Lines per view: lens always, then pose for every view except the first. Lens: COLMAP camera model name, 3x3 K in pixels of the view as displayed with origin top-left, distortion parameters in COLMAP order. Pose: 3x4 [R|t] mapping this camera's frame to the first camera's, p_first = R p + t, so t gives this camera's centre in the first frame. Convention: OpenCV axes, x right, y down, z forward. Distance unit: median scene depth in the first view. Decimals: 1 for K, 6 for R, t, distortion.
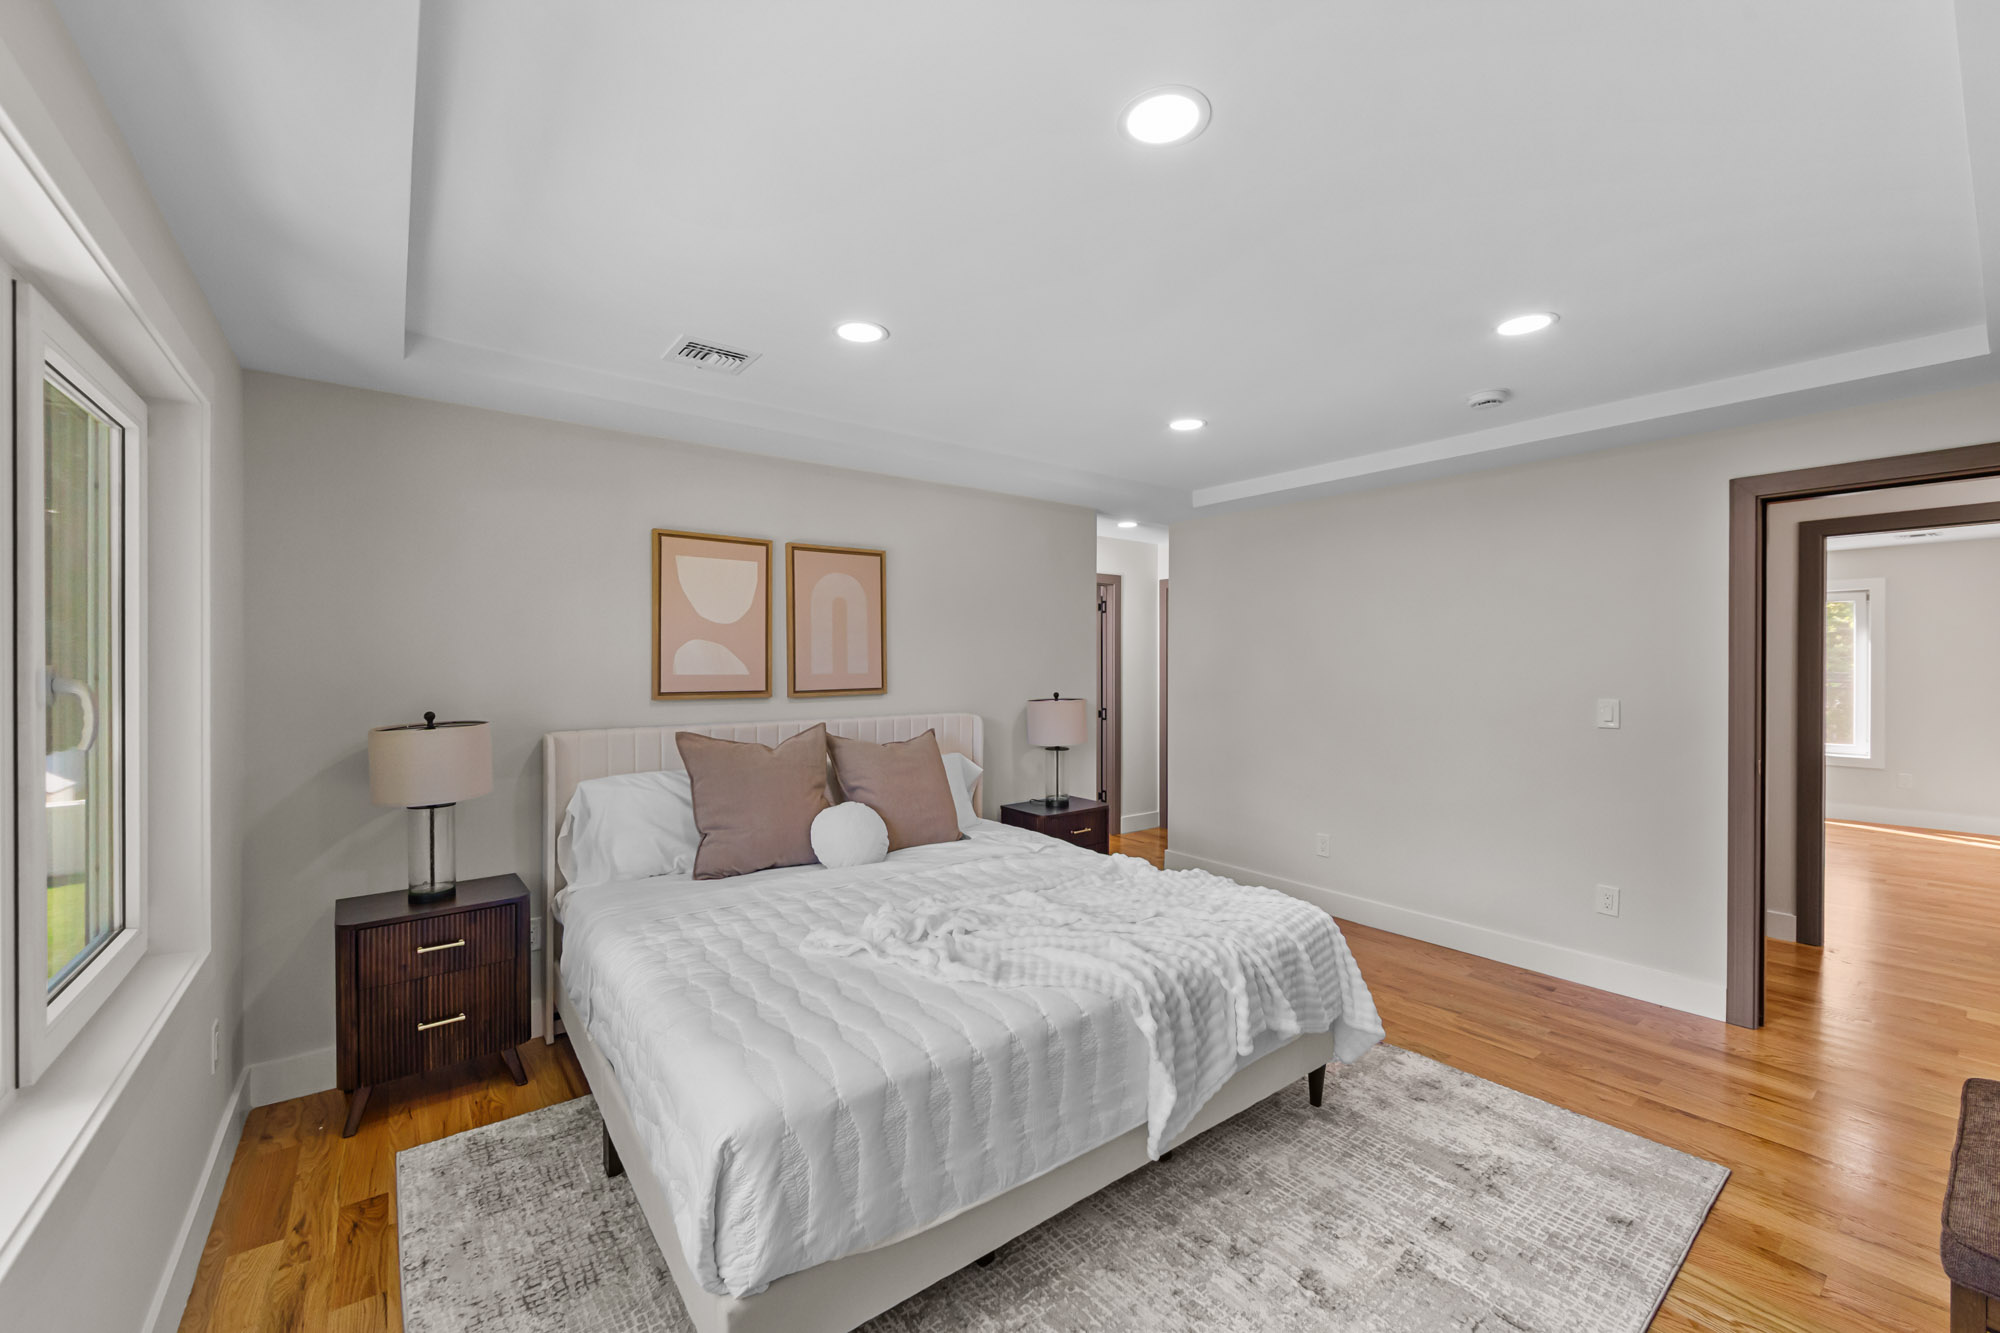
lens RADIAL K [[785.7, 0, 1000.0], [0, 785.7, 666.5], [0, 0, 1]] dist [-0.010160, 0.000074]
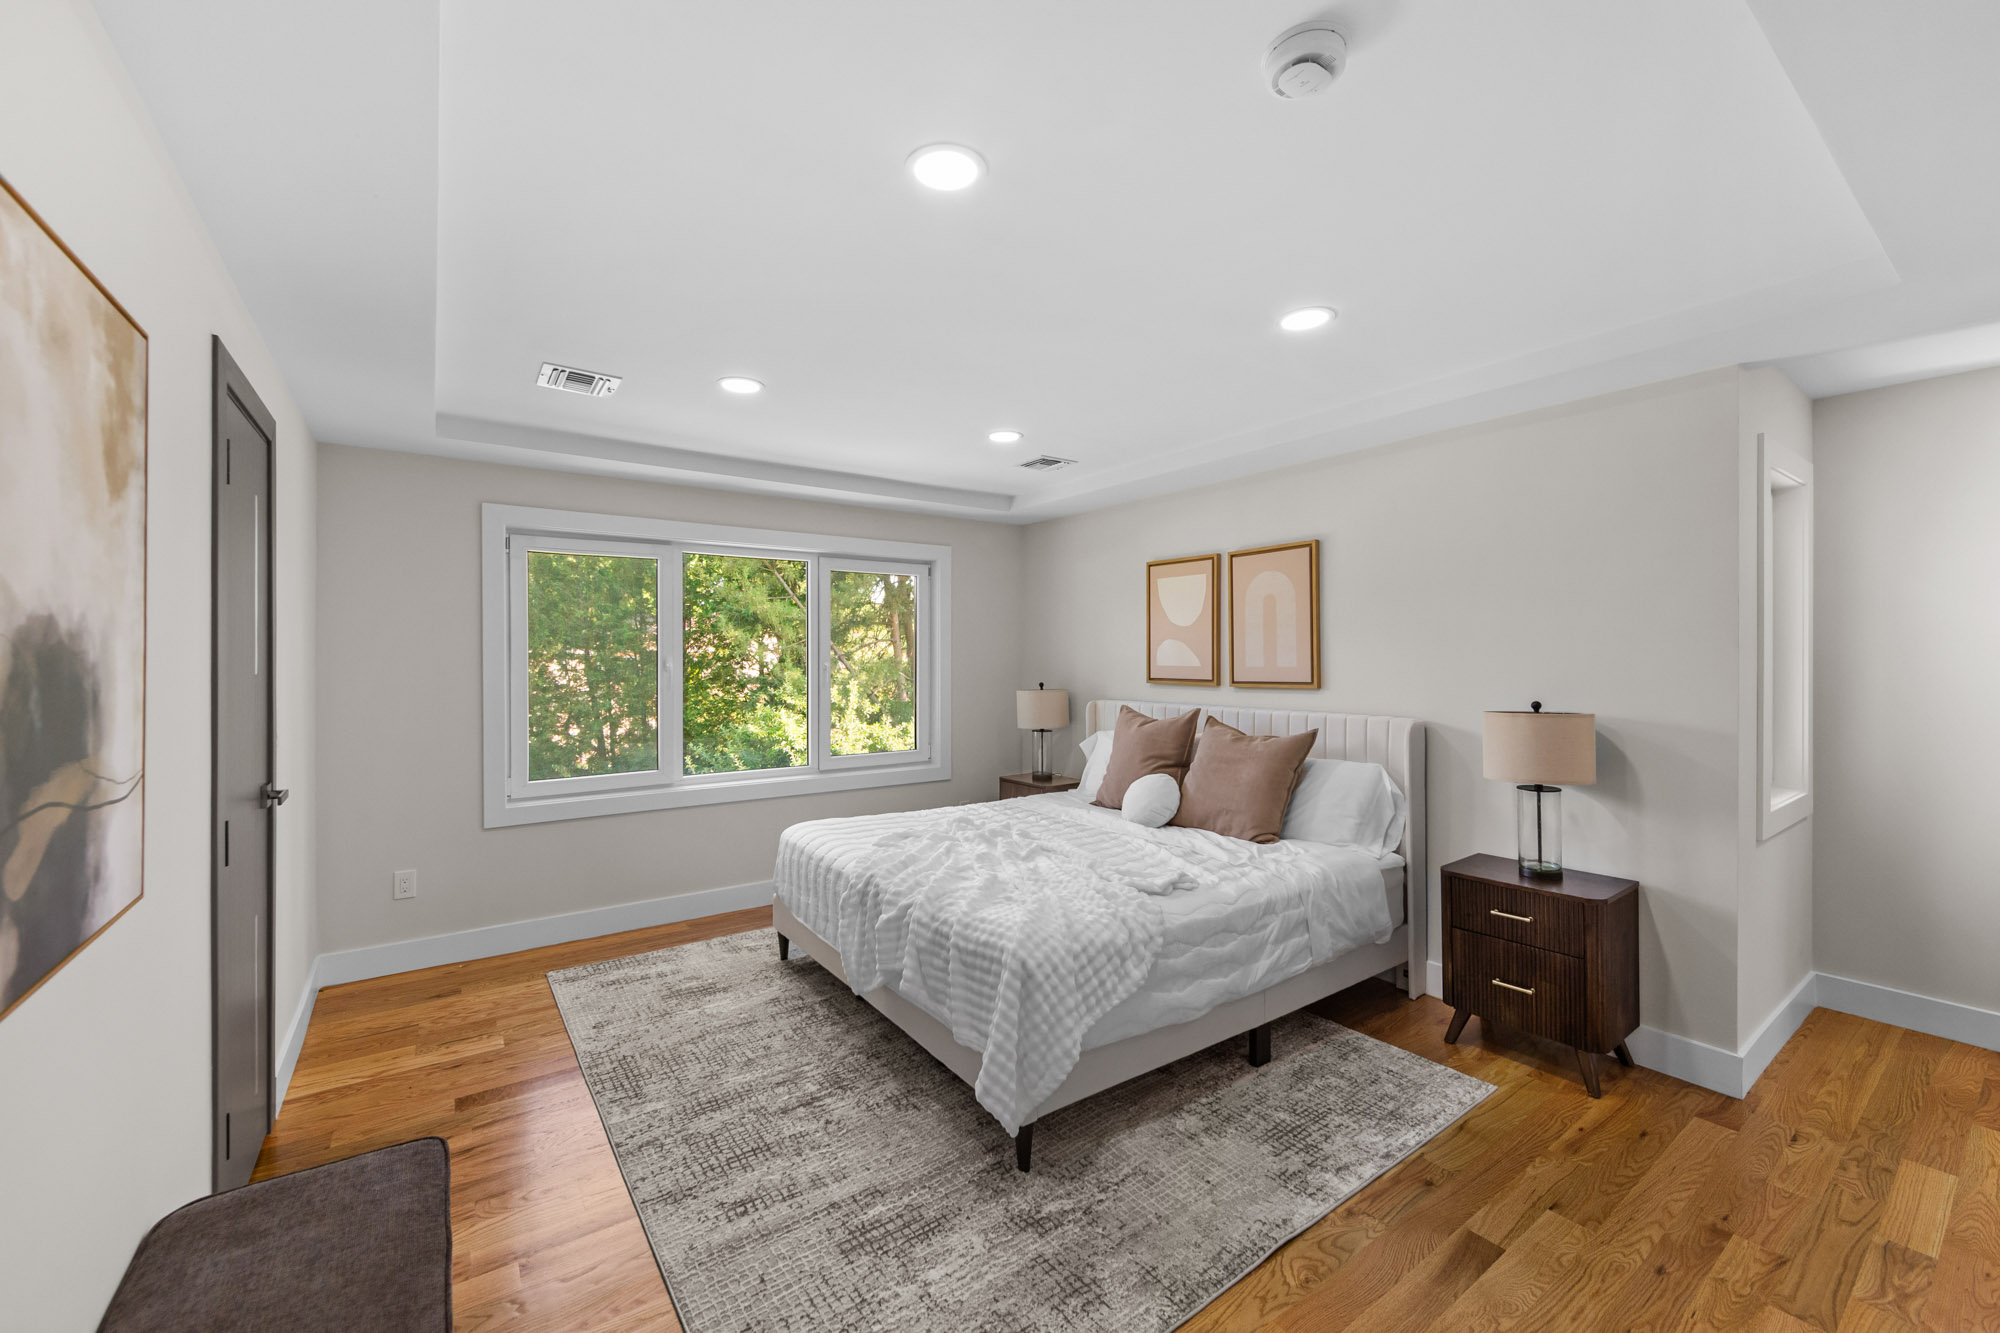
lens RADIAL K [[791.5, 0, 1000.2], [0, 791.5, 657.2], [0, 0, 1]] dist [-0.001558, -0.000357]
pose [[-0.031959, 0.000654, -0.999489, 0.905502], [-0.001523, 0.999999, 0.000703, -0.004302], [0.999488, 0.001545, -0.031958, 0.708777]]
